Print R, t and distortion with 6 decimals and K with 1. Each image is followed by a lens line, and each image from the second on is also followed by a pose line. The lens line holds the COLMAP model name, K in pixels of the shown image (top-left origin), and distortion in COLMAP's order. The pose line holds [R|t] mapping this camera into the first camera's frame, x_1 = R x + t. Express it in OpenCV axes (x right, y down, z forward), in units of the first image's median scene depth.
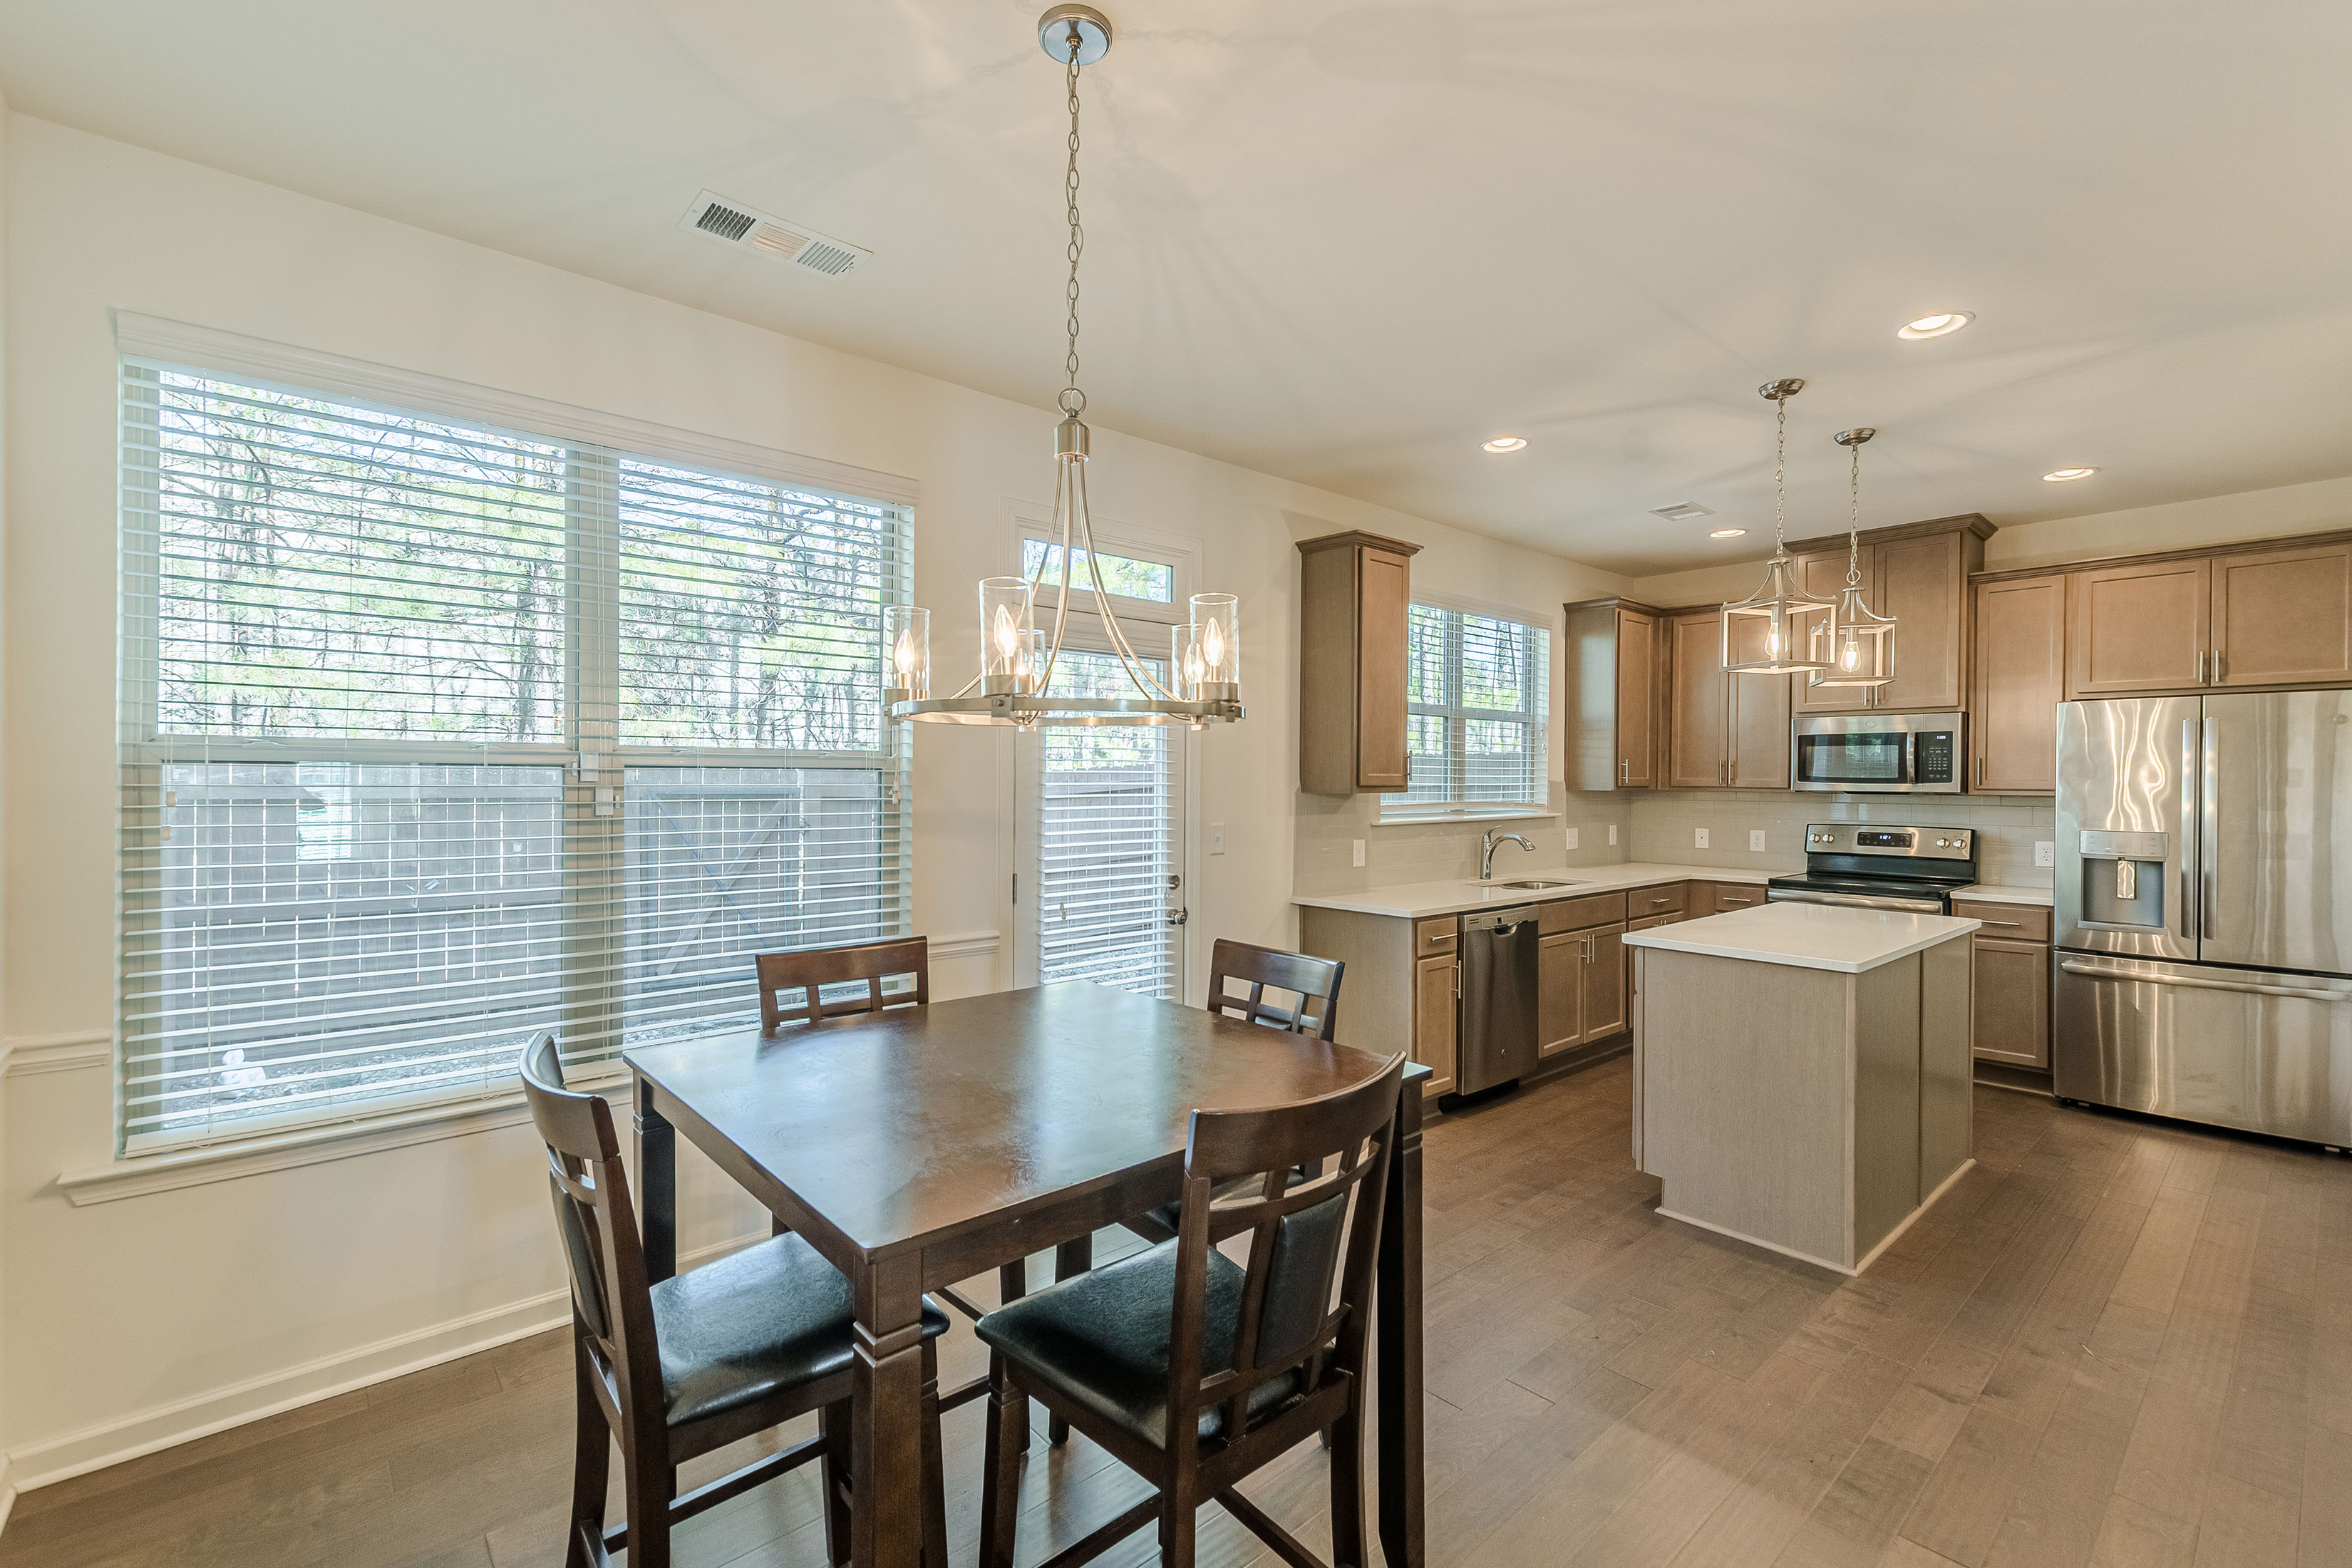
lens RADIAL K [[1021.4, 0, 1176.0], [0, 1021.4, 784.0], [0, 0, 1]] dist [0.015352, -0.004243]
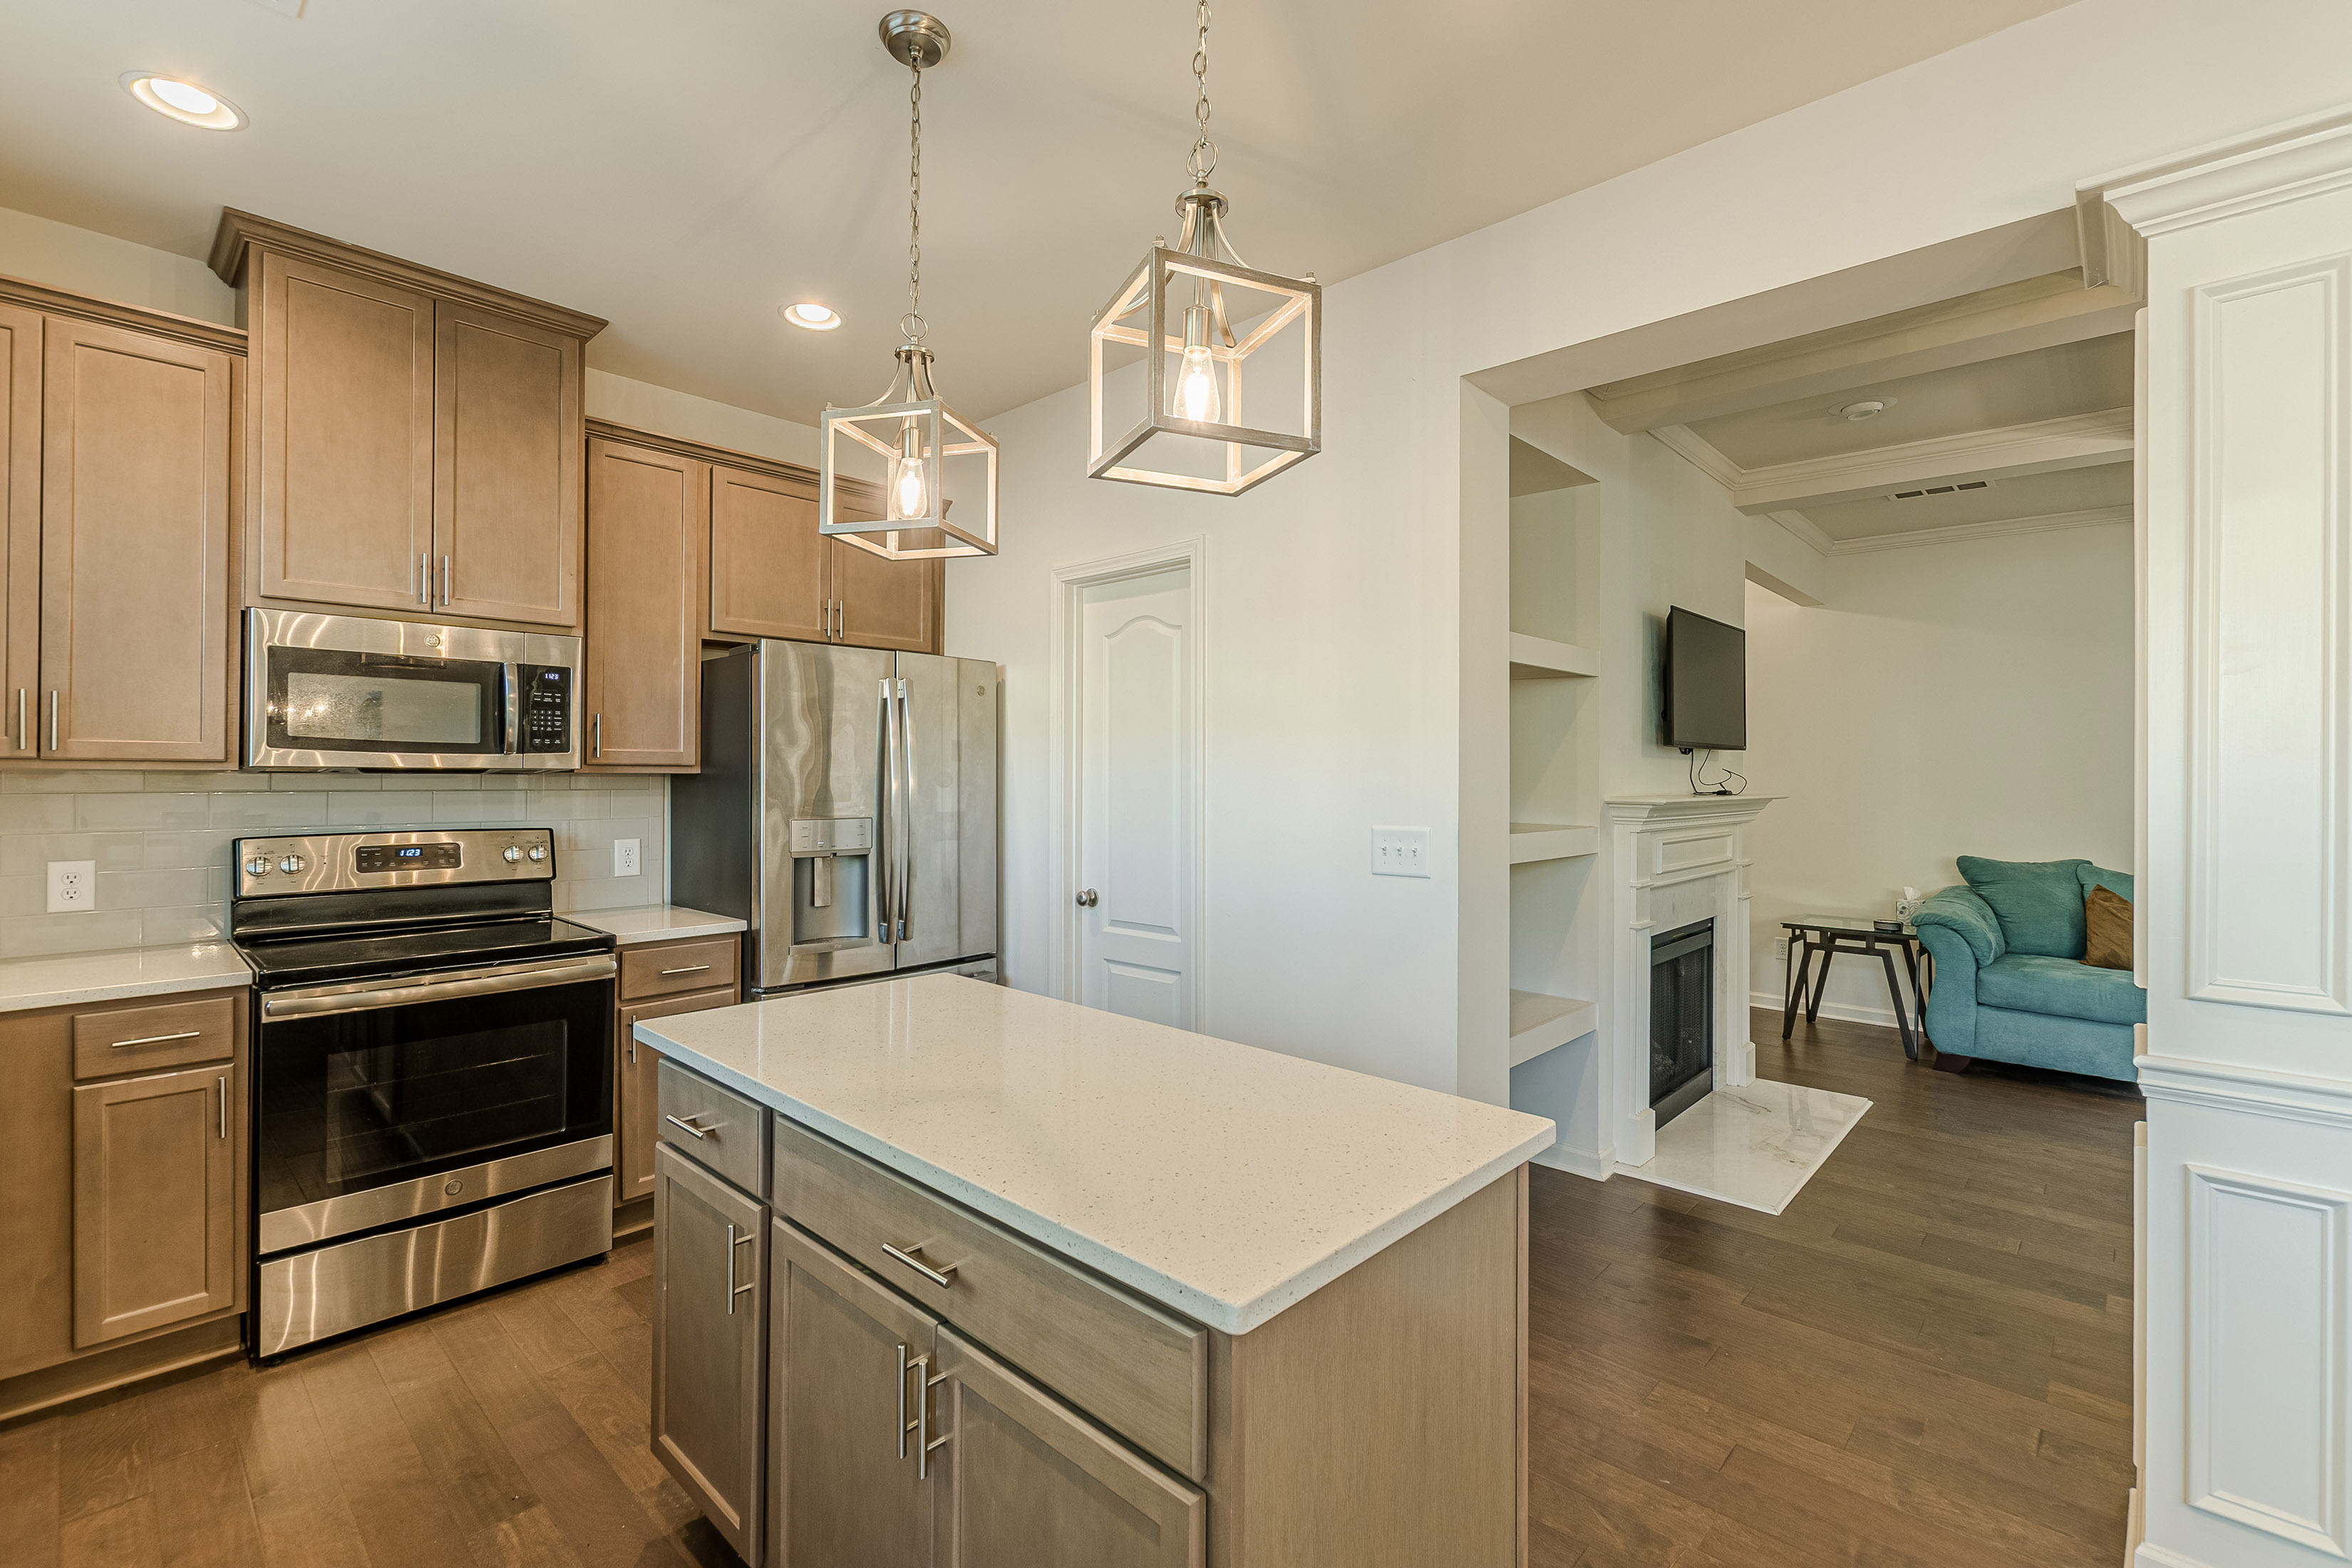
lens RADIAL K [[1023.0, 0, 1168.3], [0, 1023.0, 772.2], [0, 0, 1]] dist [0.013071, -0.005303]
pose [[-0.101882, -0.005864, 0.994779, 0.133748], [-0.001269, 0.999983, 0.005764, 0.006681], [-0.994796, -0.000676, -0.101888, 0.792449]]
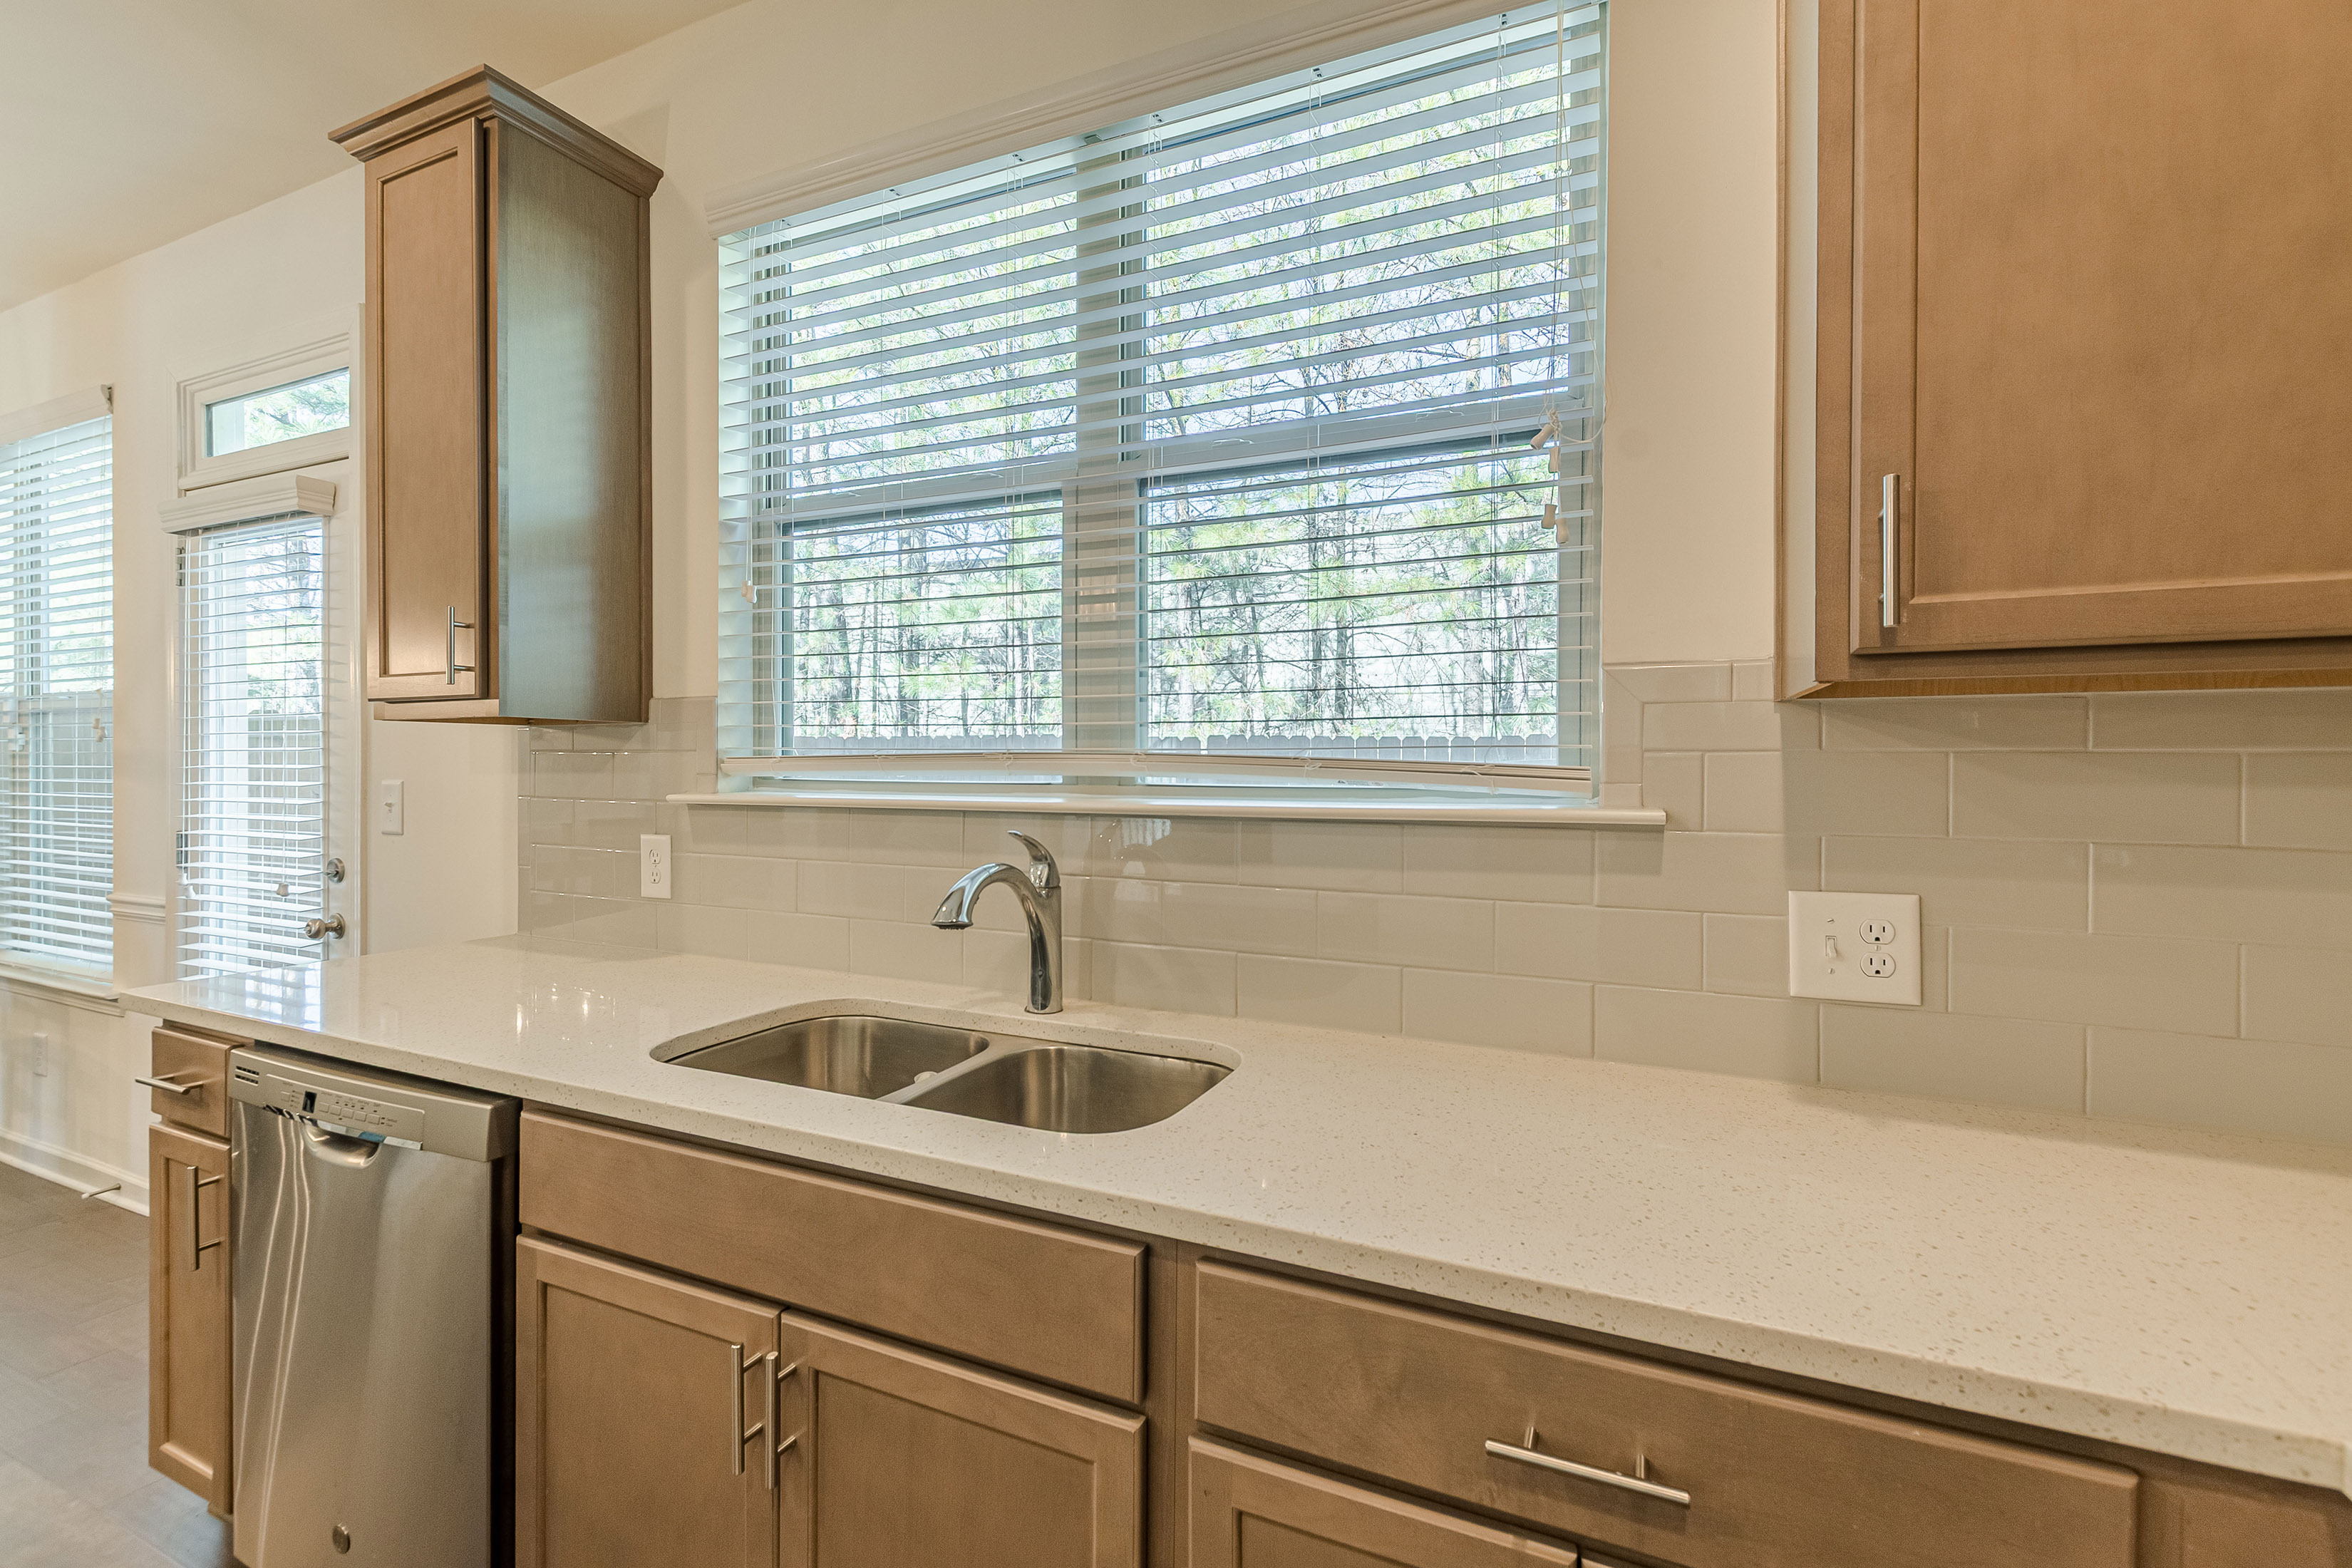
lens RADIAL K [[1023.0, 0, 1168.3], [0, 1023.0, 772.2], [0, 0, 1]] dist [0.013071, -0.005303]
pose [[0.406570, 0.001713, -0.913618, 0.693679], [-0.008529, 0.999962, -0.001921, 0.029039], [0.913580, 0.008573, 0.406569, 1.078054]]
